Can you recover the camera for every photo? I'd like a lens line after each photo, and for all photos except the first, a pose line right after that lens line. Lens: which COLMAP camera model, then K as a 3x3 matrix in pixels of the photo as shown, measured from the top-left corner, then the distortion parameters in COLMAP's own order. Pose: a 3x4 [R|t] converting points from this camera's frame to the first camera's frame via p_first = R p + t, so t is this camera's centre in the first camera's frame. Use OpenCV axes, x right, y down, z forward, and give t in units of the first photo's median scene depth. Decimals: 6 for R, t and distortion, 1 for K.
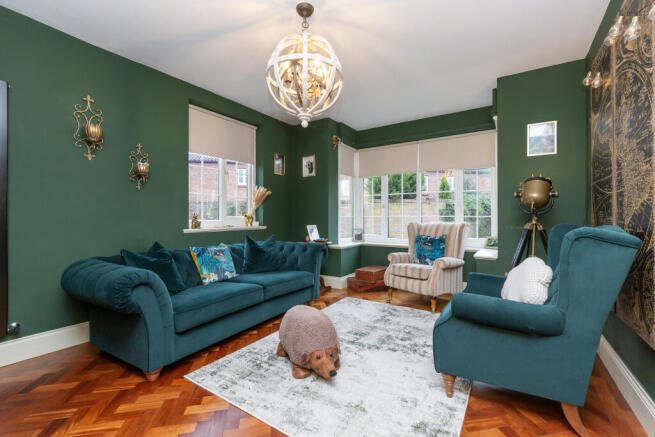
lens RADIAL K [[282.5, 0, 327.2], [0, 282.5, 216.8], [0, 0, 1]] dist [0.000380, -0.000821]
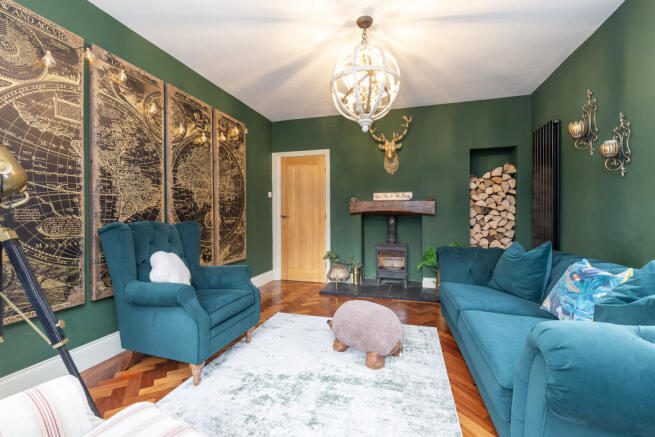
lens RADIAL K [[282.5, 0, 327.1], [0, 282.5, 217.0], [0, 0, 1]] dist [0.000380, -0.000821]
pose [[-0.957819, 0.003665, -0.287349, 0.333256], [0.000236, 0.999928, 0.011967, -0.000558], [0.287372, 0.011395, -0.957751, 1.759476]]
